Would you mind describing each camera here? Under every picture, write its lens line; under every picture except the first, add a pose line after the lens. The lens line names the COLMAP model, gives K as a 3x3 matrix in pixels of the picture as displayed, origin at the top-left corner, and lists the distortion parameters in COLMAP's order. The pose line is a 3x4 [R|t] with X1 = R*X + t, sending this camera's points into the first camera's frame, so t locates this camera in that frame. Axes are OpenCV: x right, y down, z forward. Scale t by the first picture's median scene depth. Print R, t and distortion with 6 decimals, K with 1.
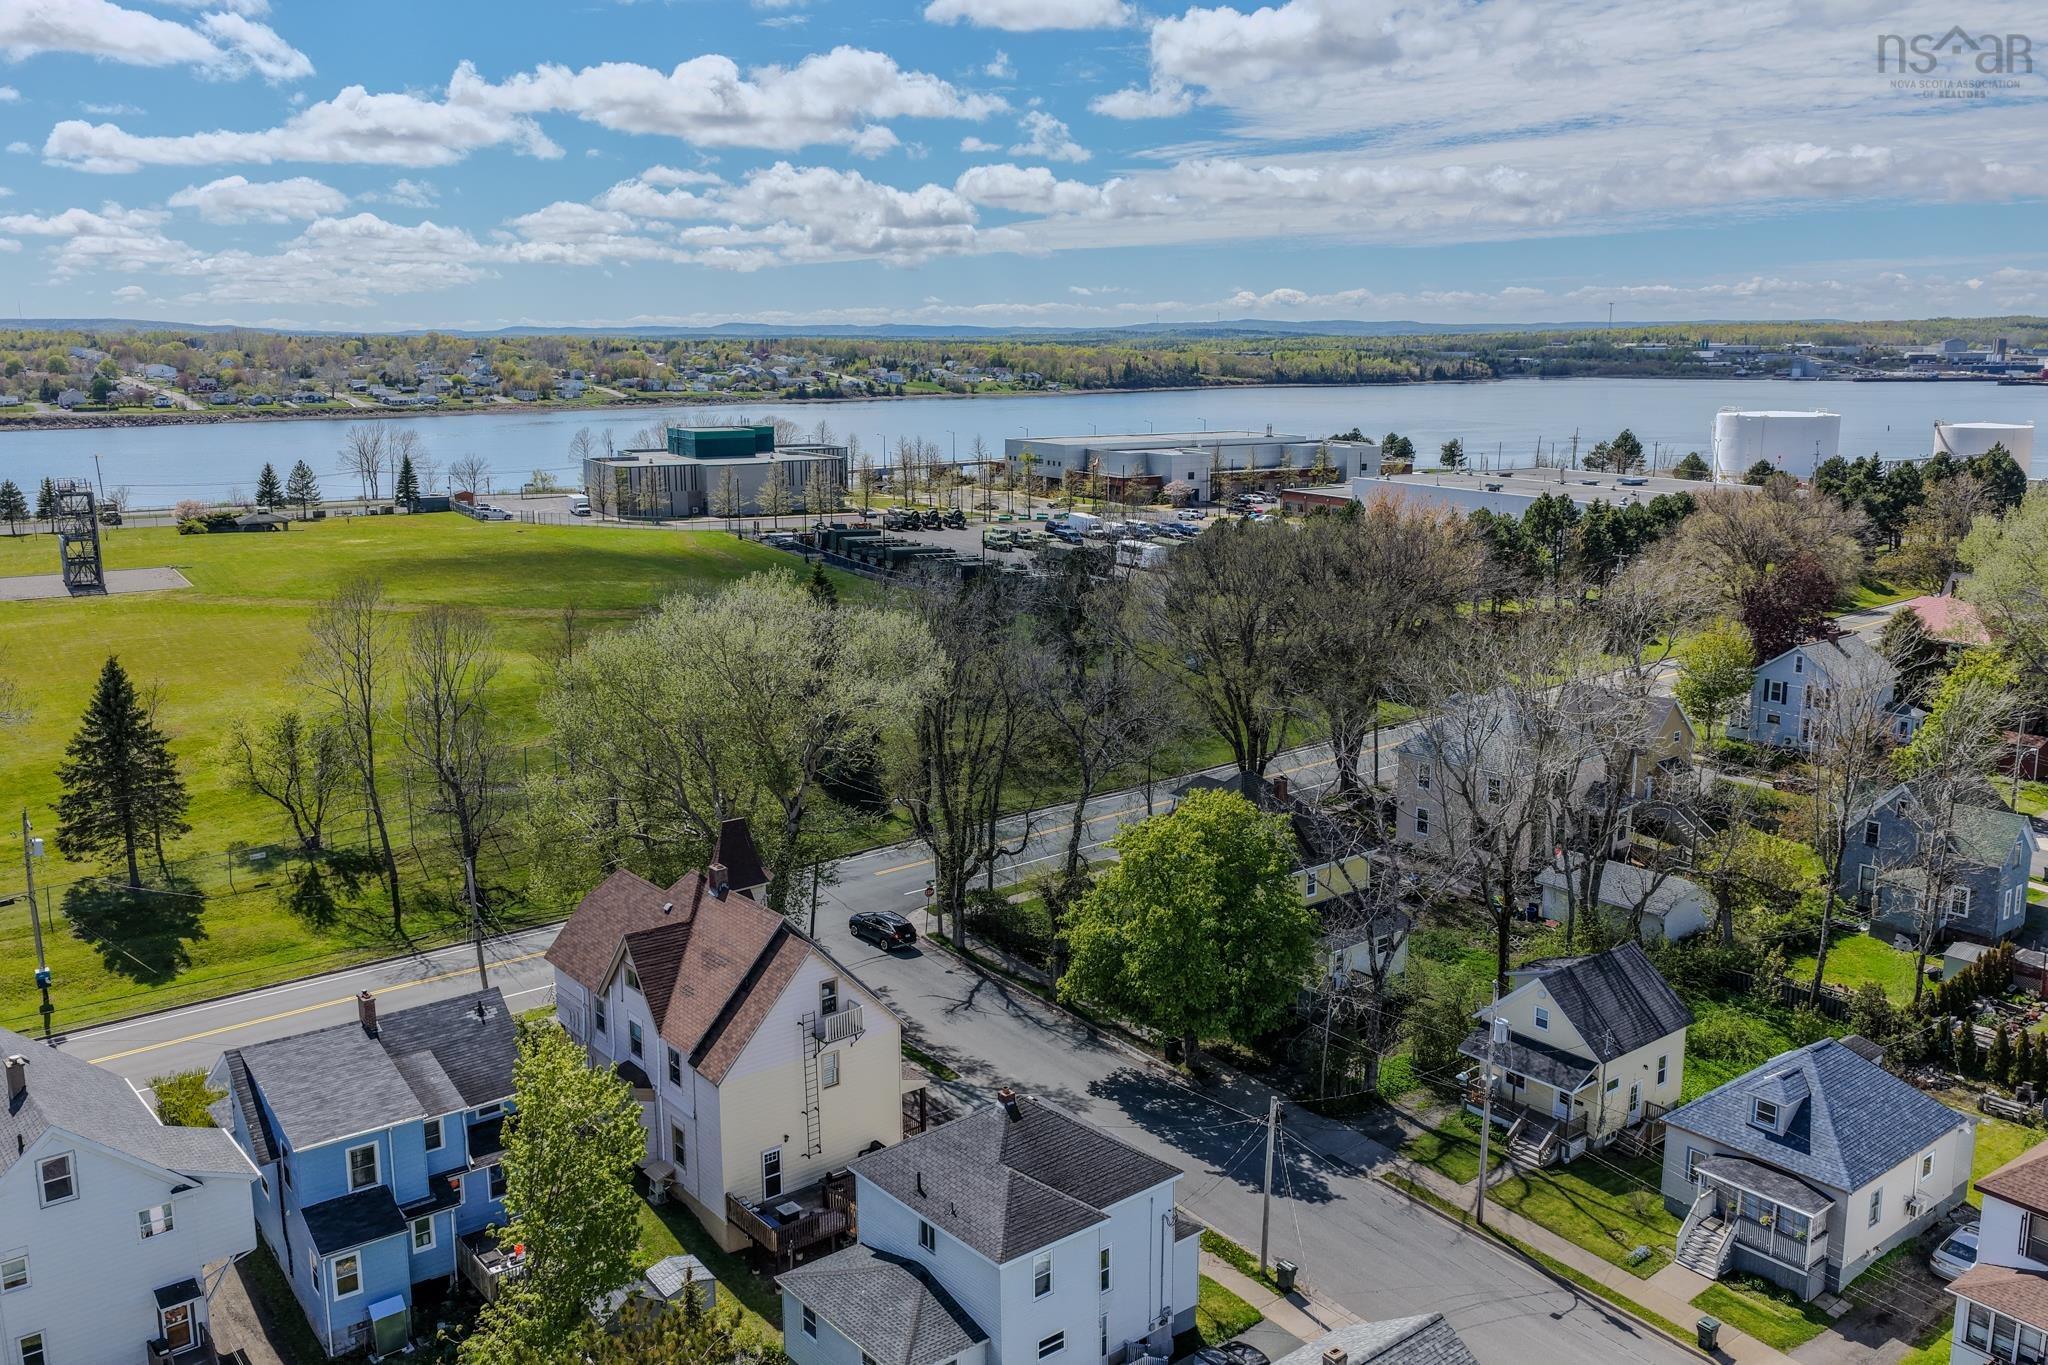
lens RADIAL K [[1646.3, 0, 1024.0], [0, 1646.3, 682.5], [0, 0, 1]] dist [-0.002307, 0.014495]
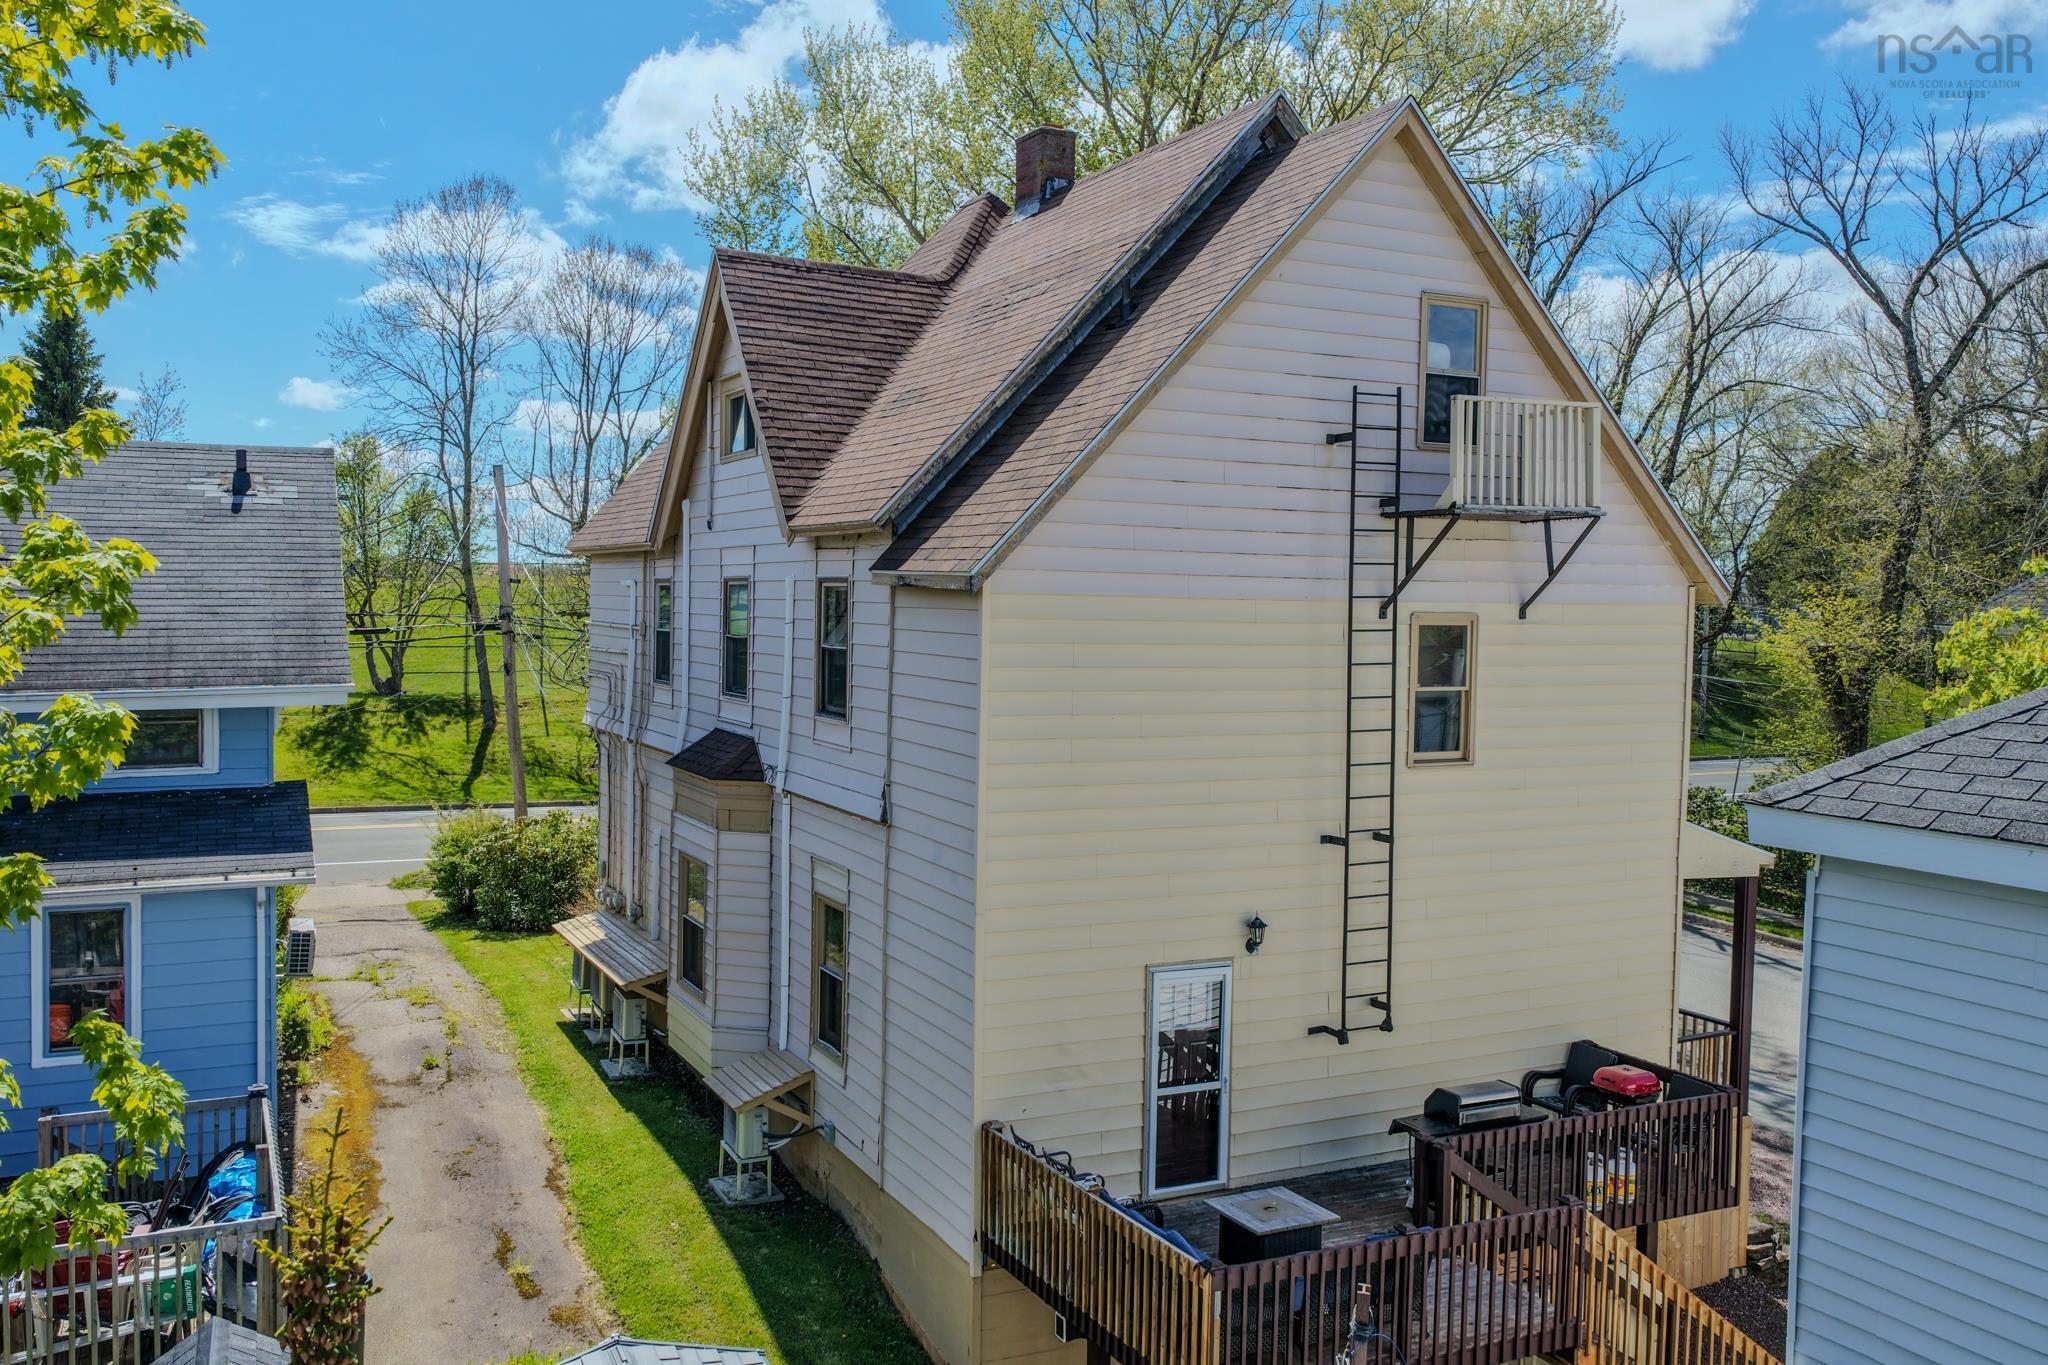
lens RADIAL K [[1646.3, 0, 1024.0], [0, 1646.3, 682.5], [0, 0, 1]] dist [-0.002307, 0.014495]
pose [[0.975420, 0.027934, -0.218574, -0.123312], [-0.064347, 0.984806, -0.161297, 0.275175], [0.210747, 0.171397, 0.962397, 0.744374]]
